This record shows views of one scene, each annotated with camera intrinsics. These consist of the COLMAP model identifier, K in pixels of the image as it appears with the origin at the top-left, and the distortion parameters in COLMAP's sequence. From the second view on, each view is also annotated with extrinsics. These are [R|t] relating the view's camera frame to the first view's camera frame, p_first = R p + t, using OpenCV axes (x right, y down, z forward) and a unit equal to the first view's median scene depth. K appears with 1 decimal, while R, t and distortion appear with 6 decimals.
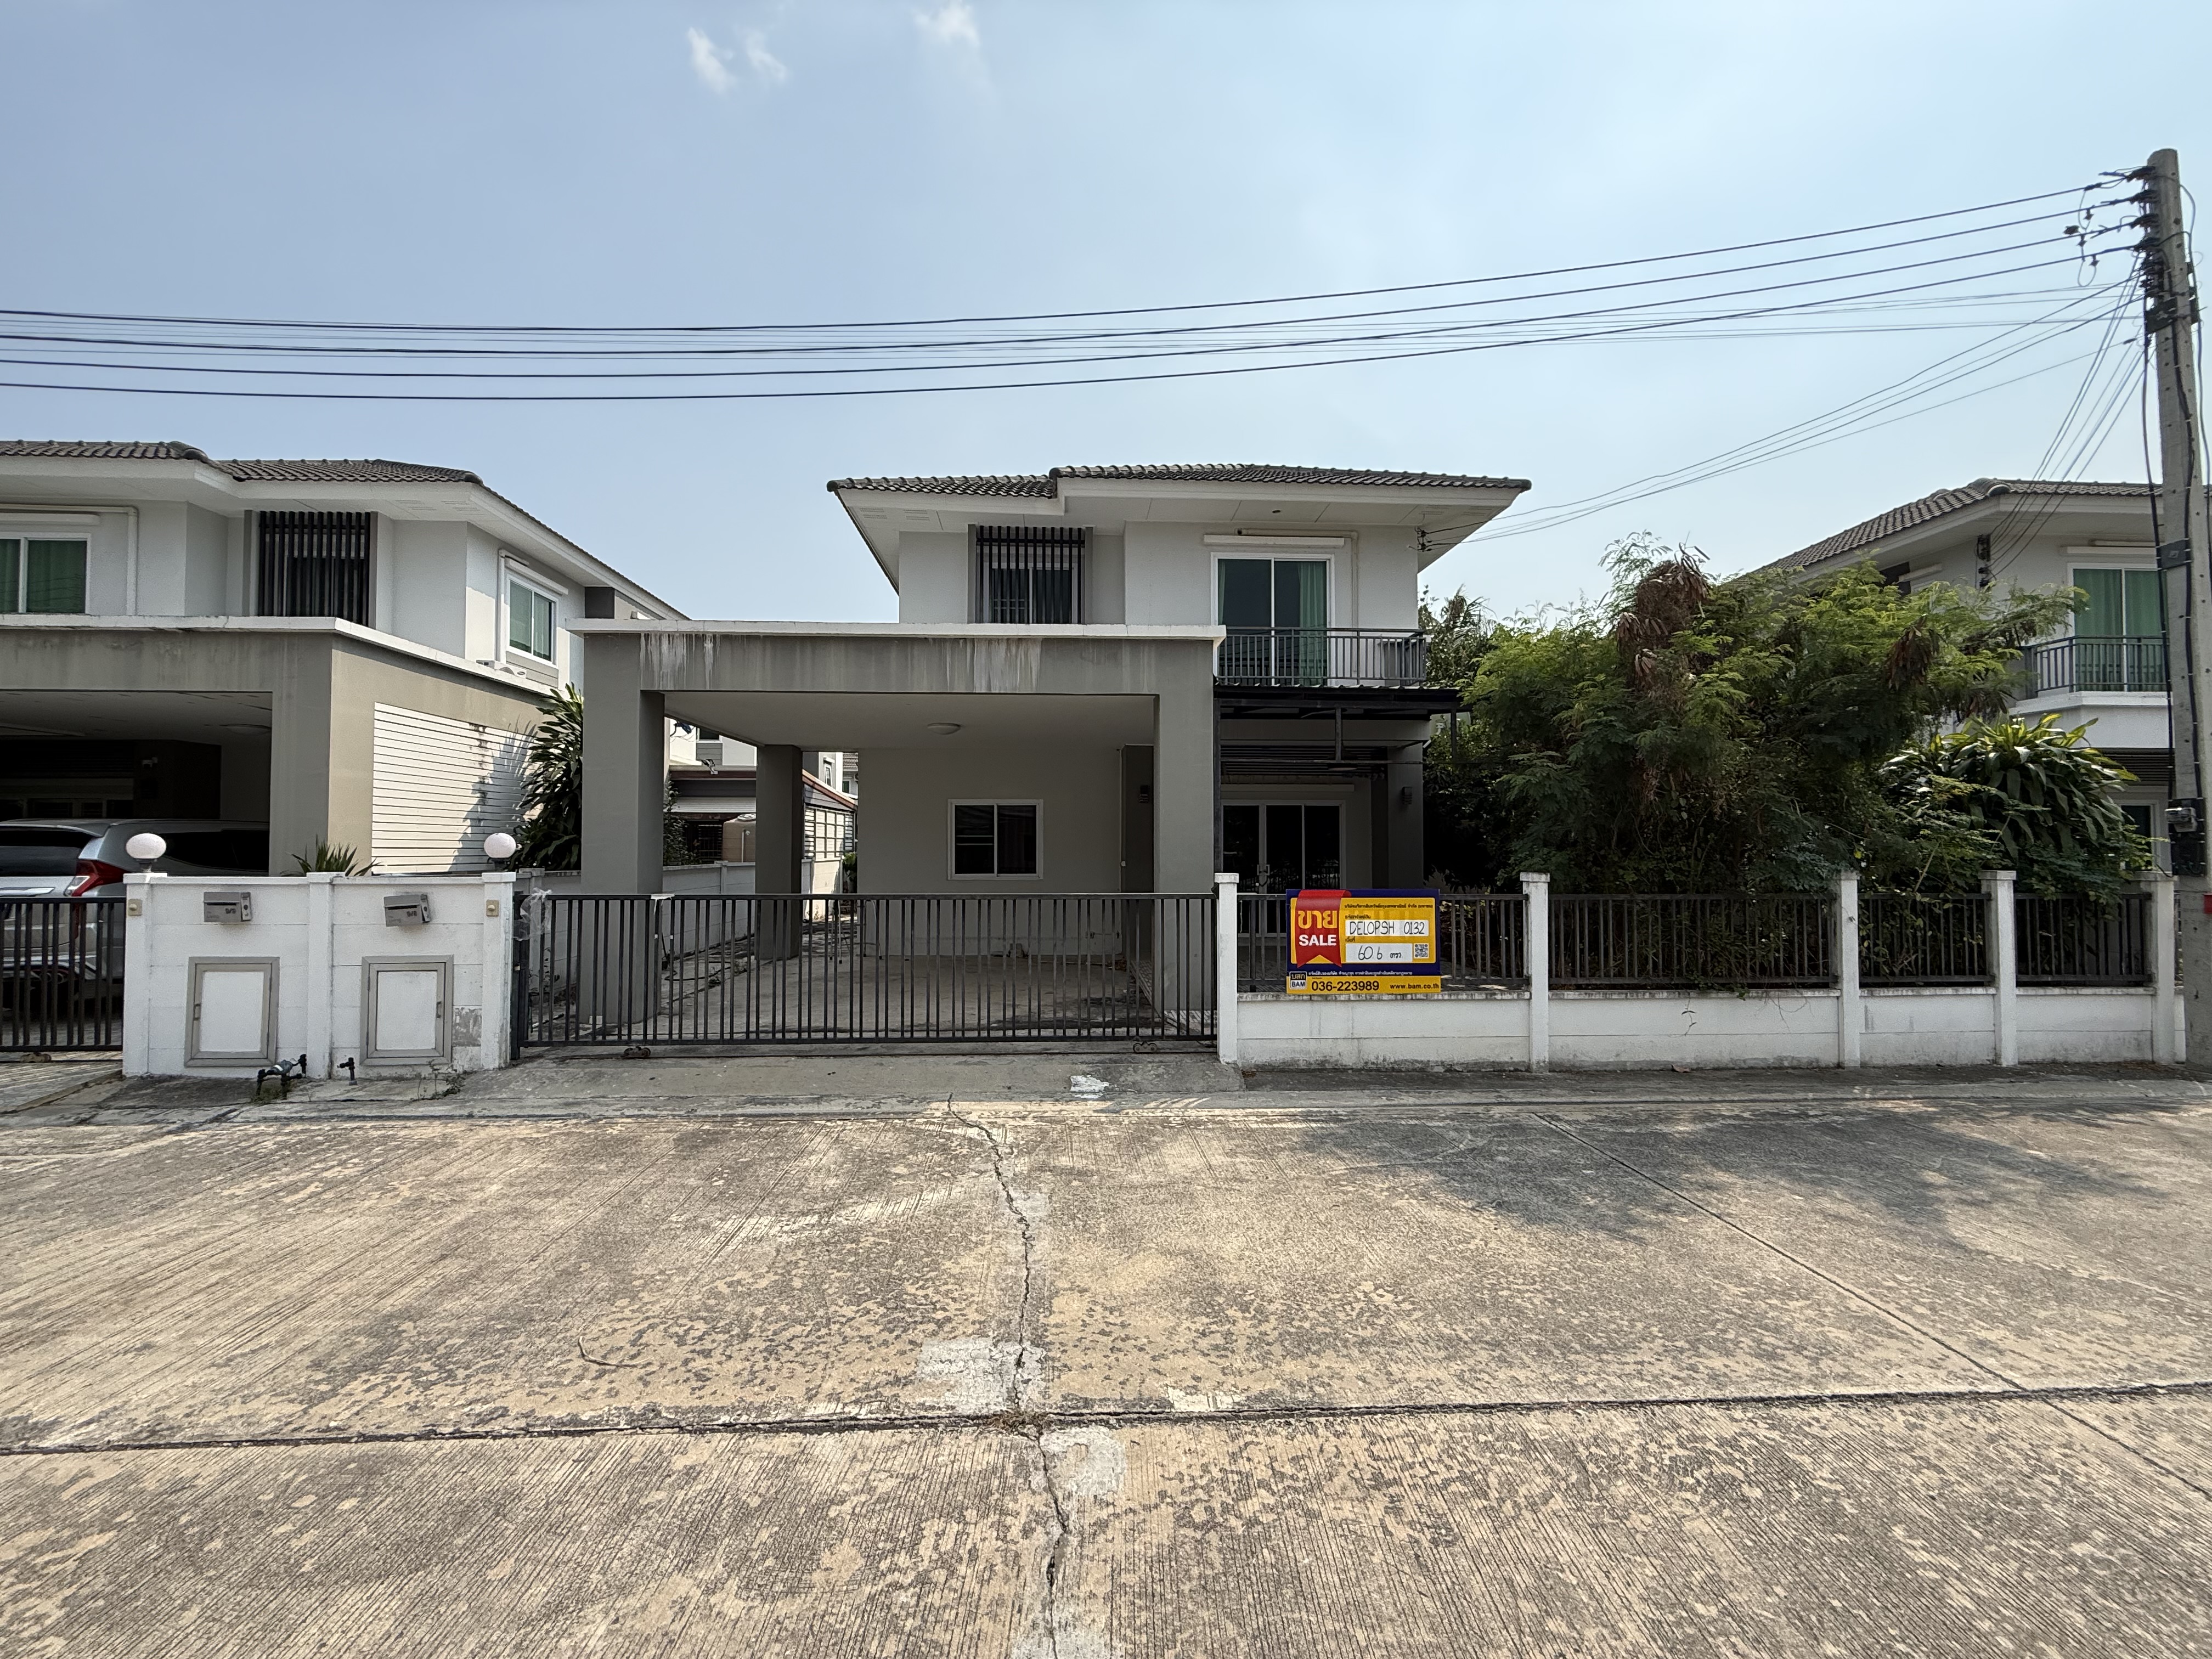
lens RADIAL K [[883.2, 0, 1106.0], [0, 883.2, 829.5], [0, 0, 1]] dist [0.000407, 0.000018]
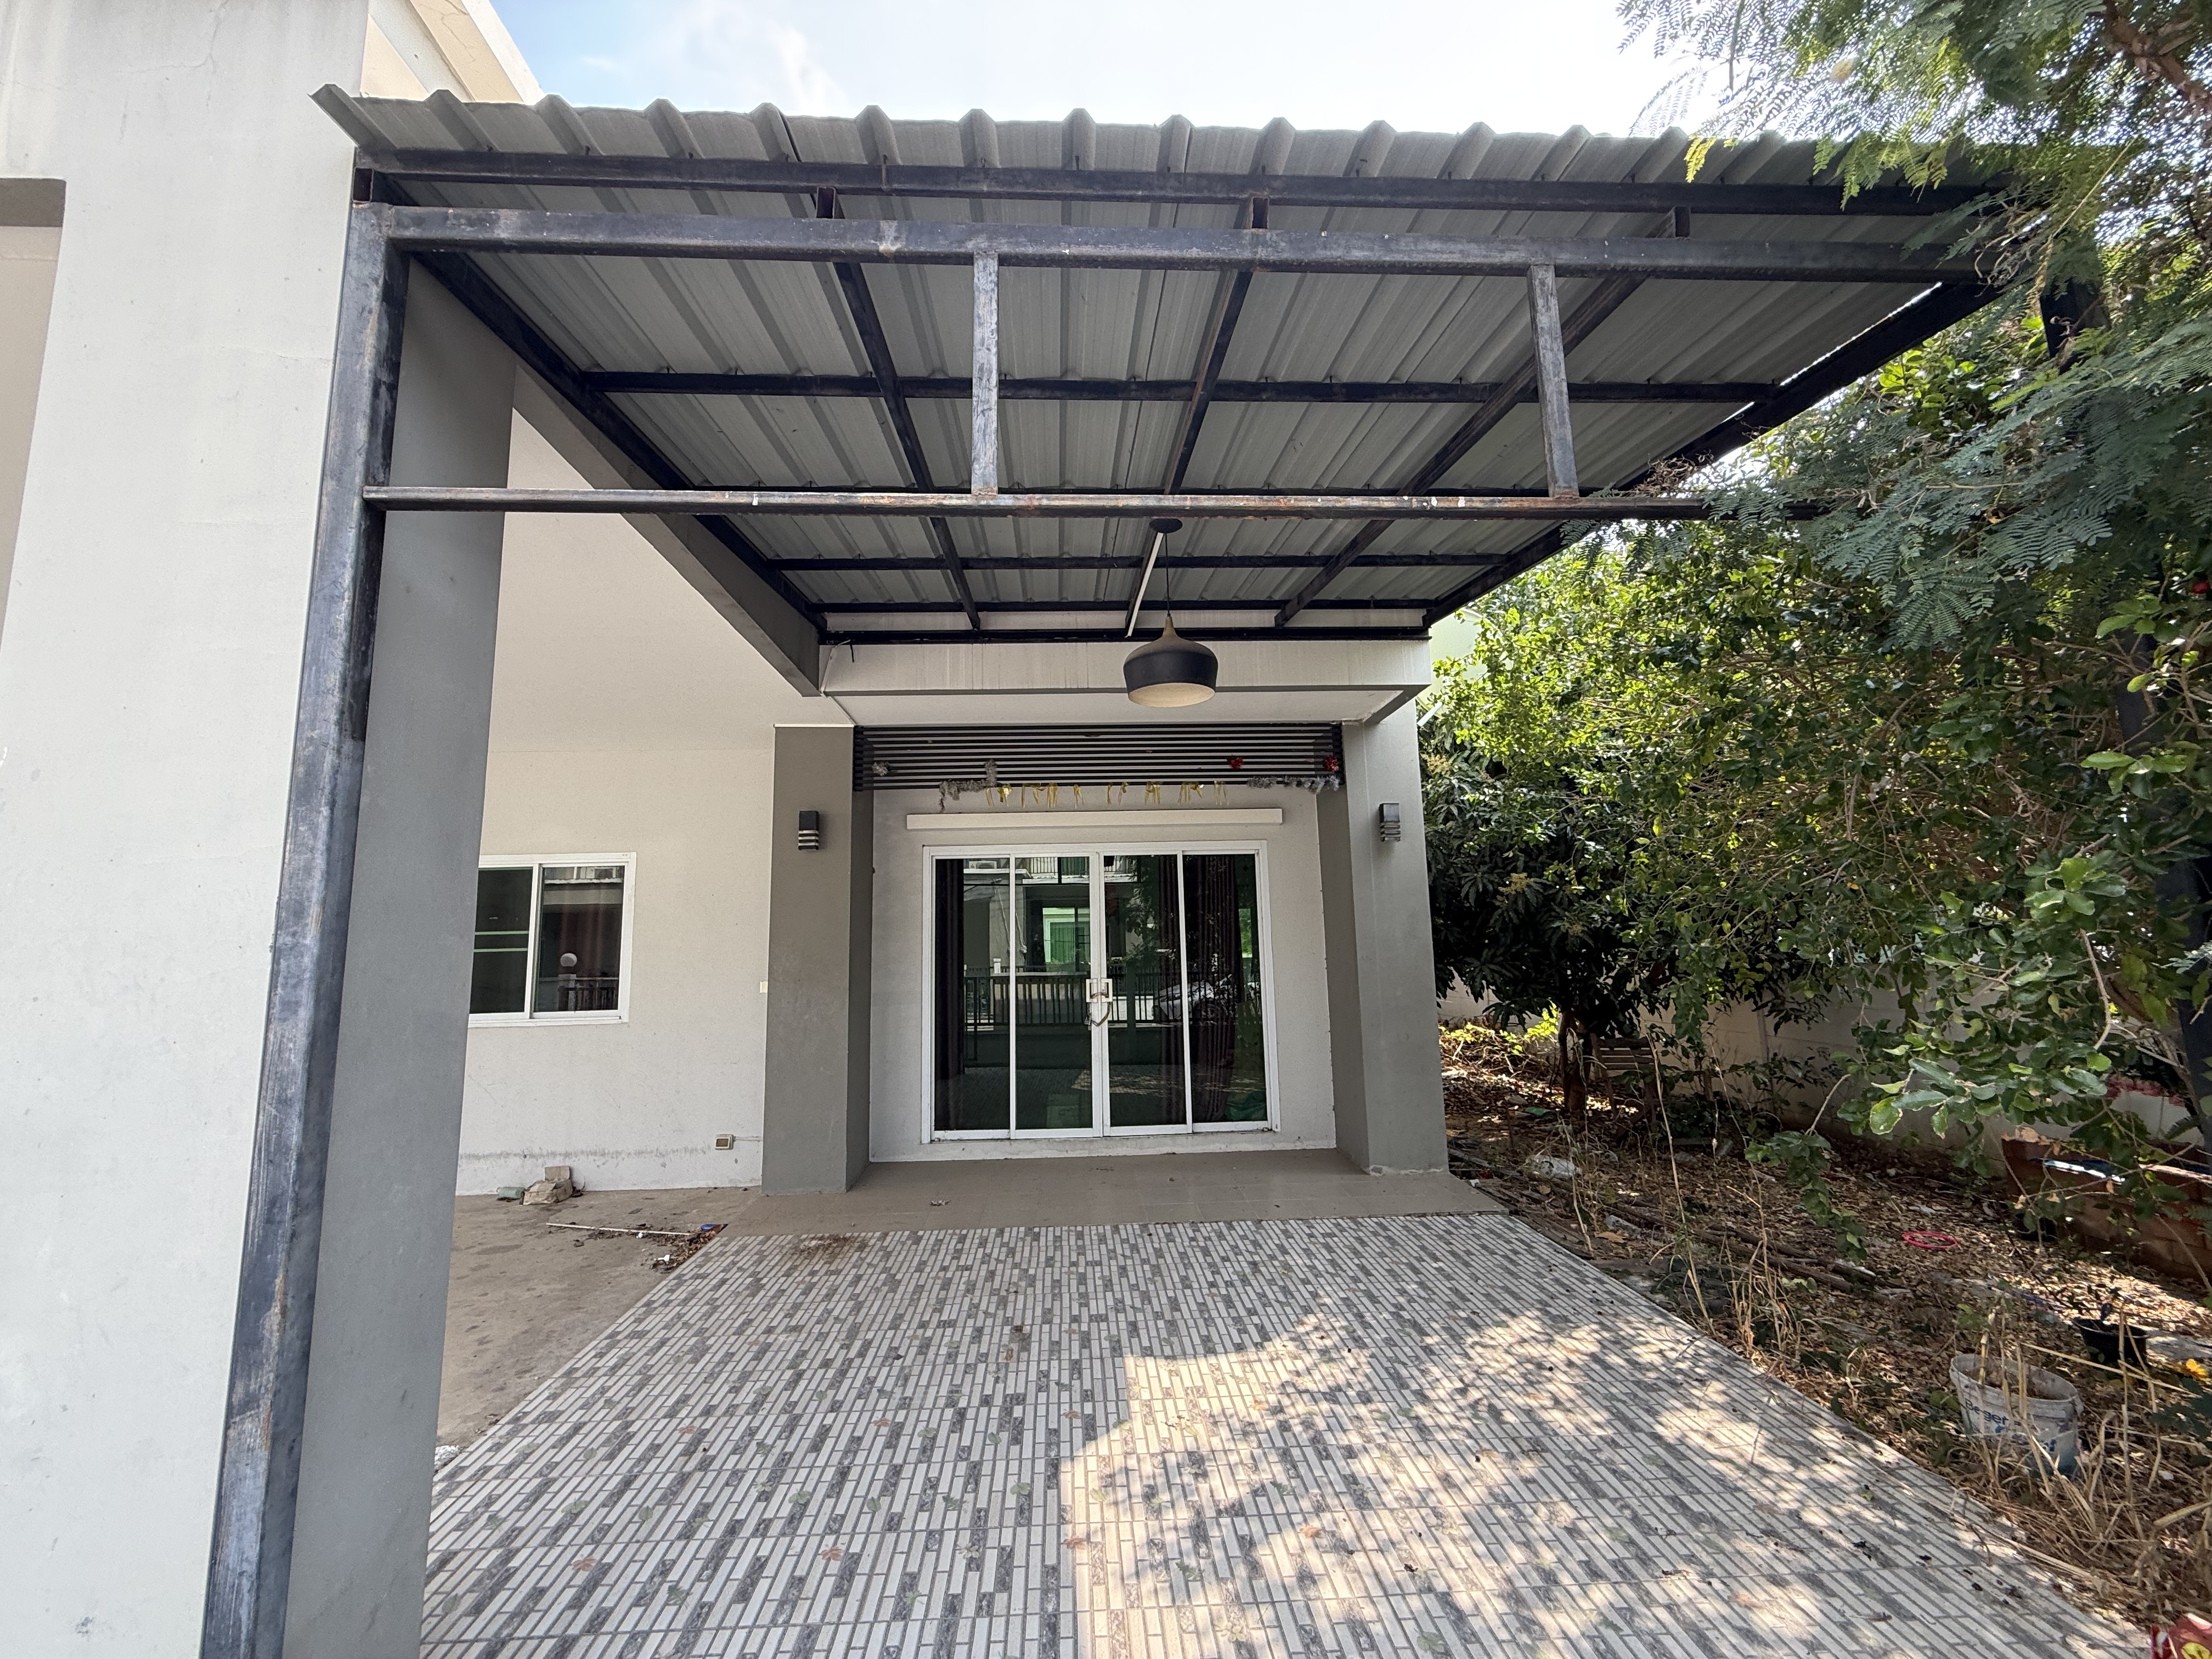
lens RADIAL K [[883.2, 0, 1106.0], [0, 883.2, 829.5], [0, 0, 1]] dist [0.000407, 0.000018]
pose [[0.999737, -0.022905, 0.000967, 0.362997], [0.022871, 0.993594, -0.110672, 0.024938], [0.001574, 0.110665, 0.993856, 1.022869]]
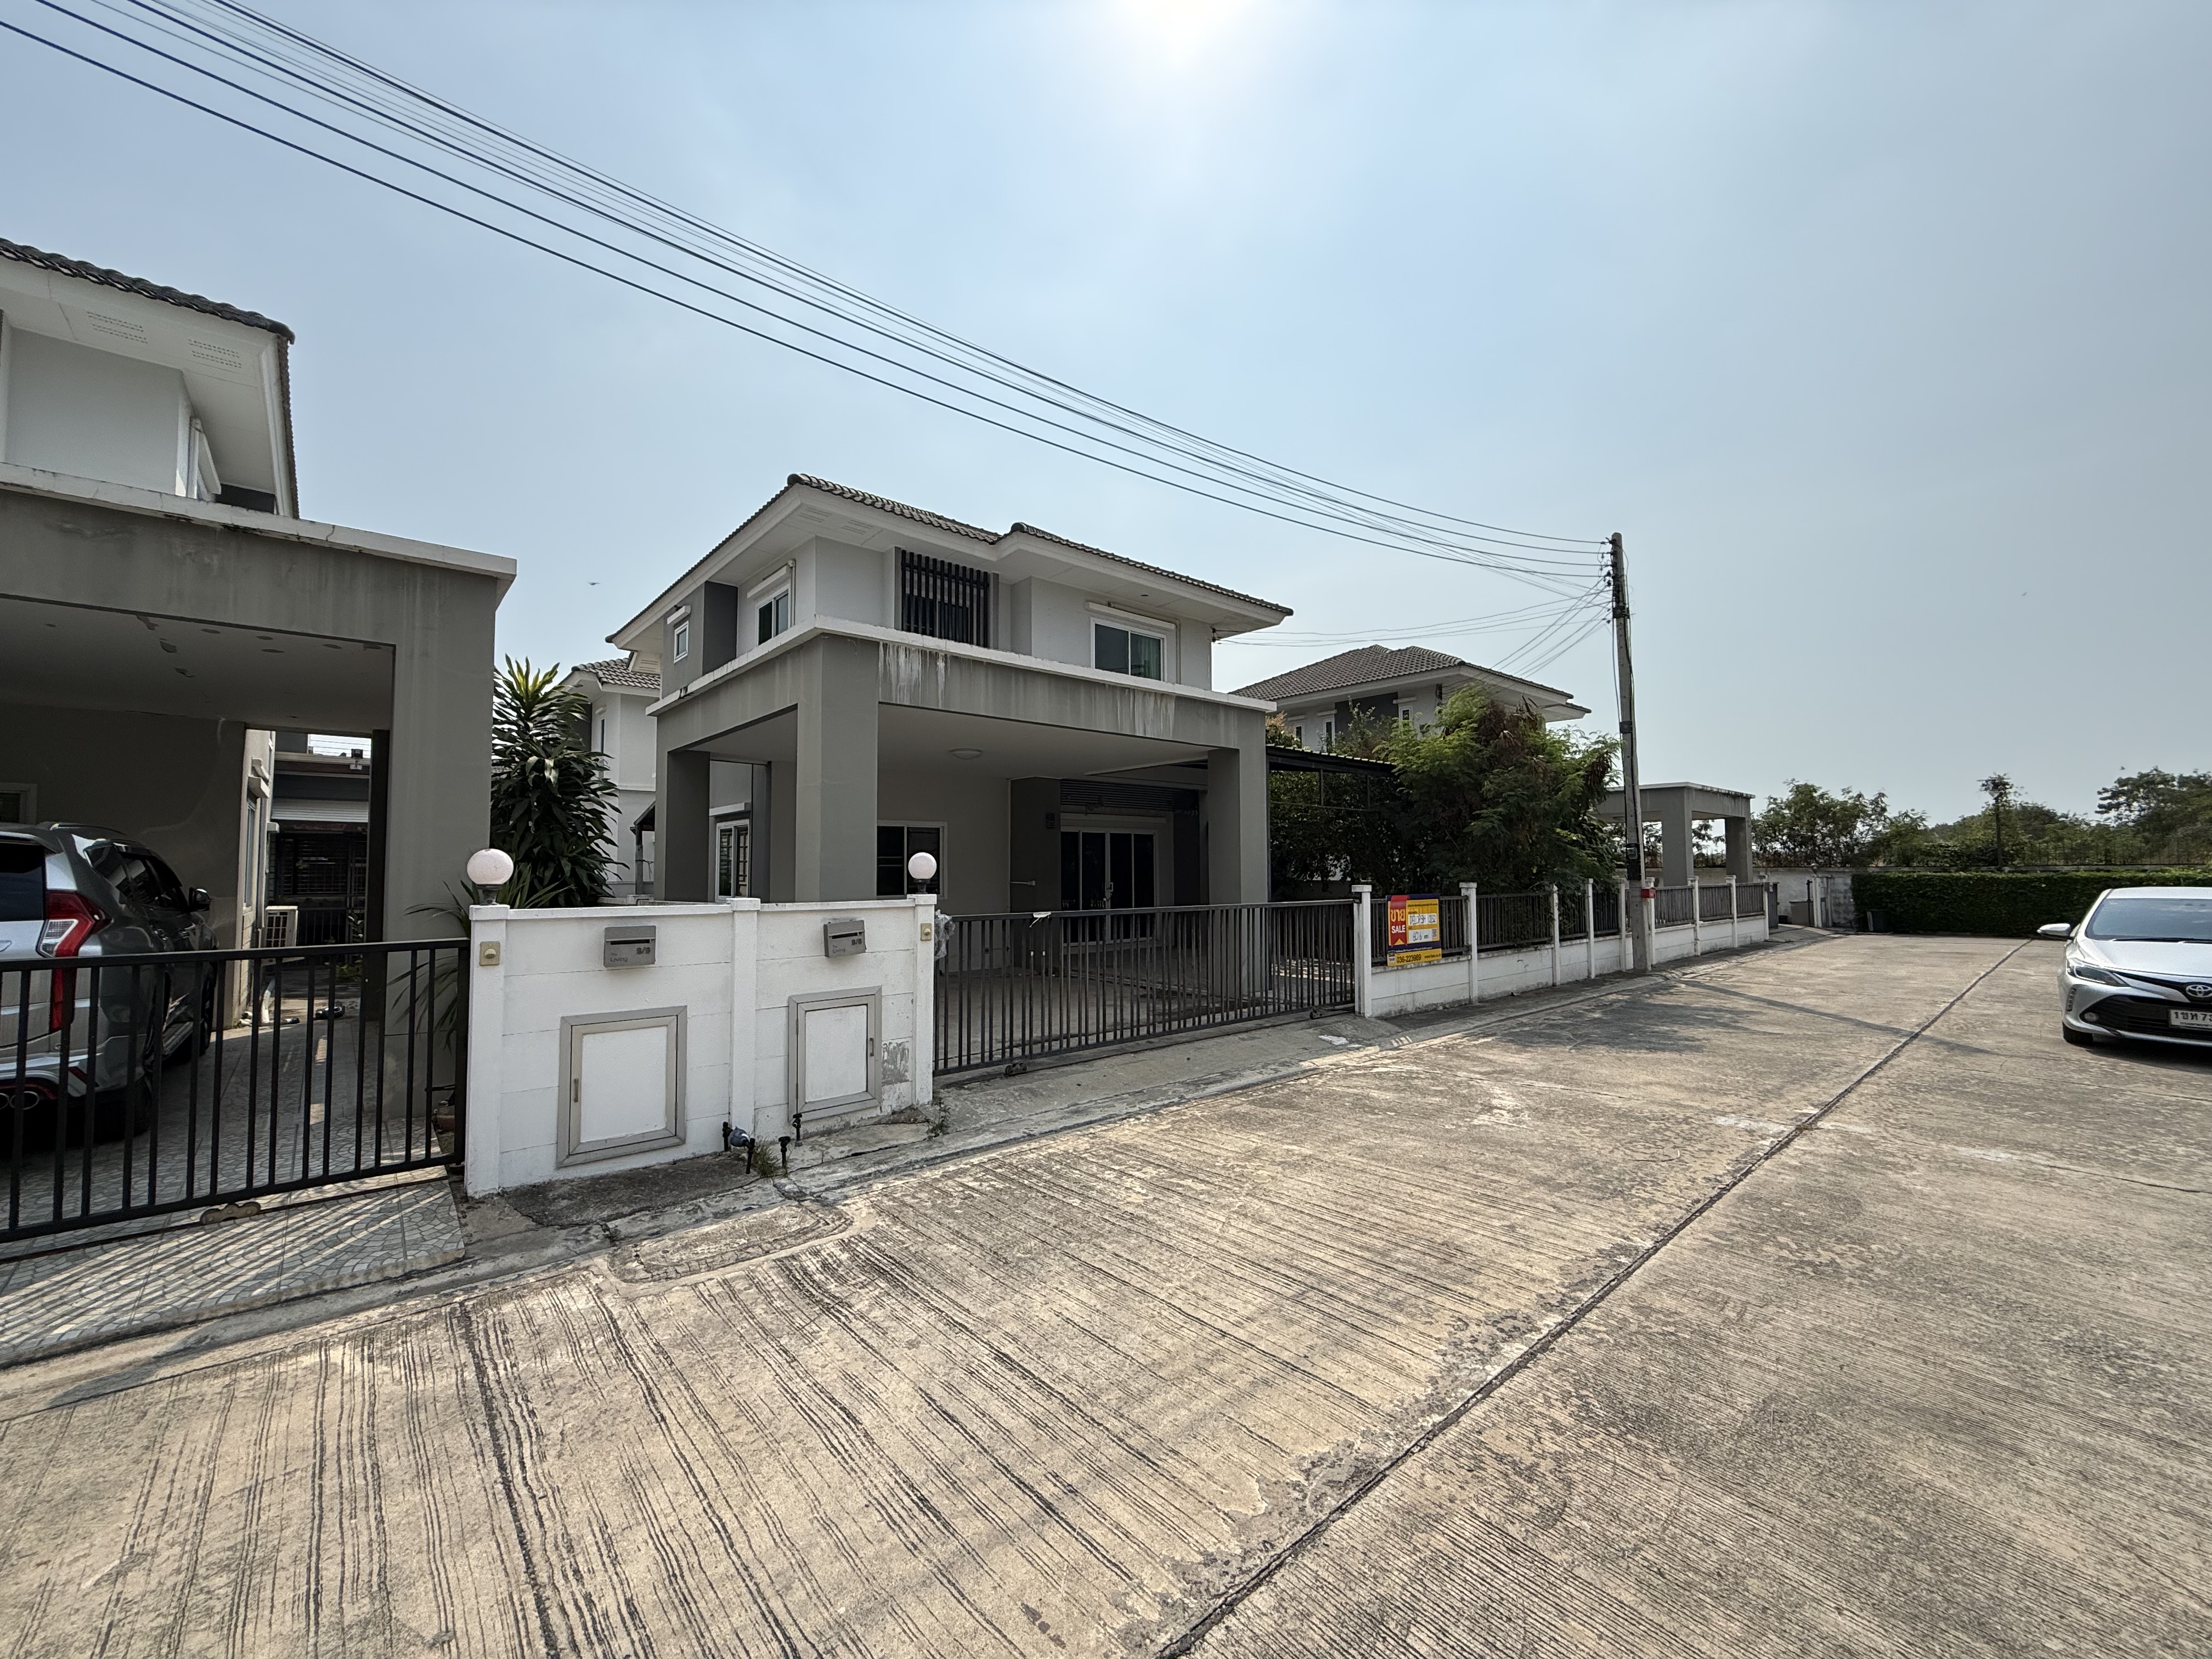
lens RADIAL K [[883.2, 0, 1106.0], [0, 883.2, 829.5], [0, 0, 1]] dist [0.000407, 0.000018]
pose [[0.784619, 0.025481, 0.619455, -1.118346], [-0.009918, 0.999543, -0.028554, 0.004286], [-0.619899, 0.016260, 0.784513, 0.135342]]
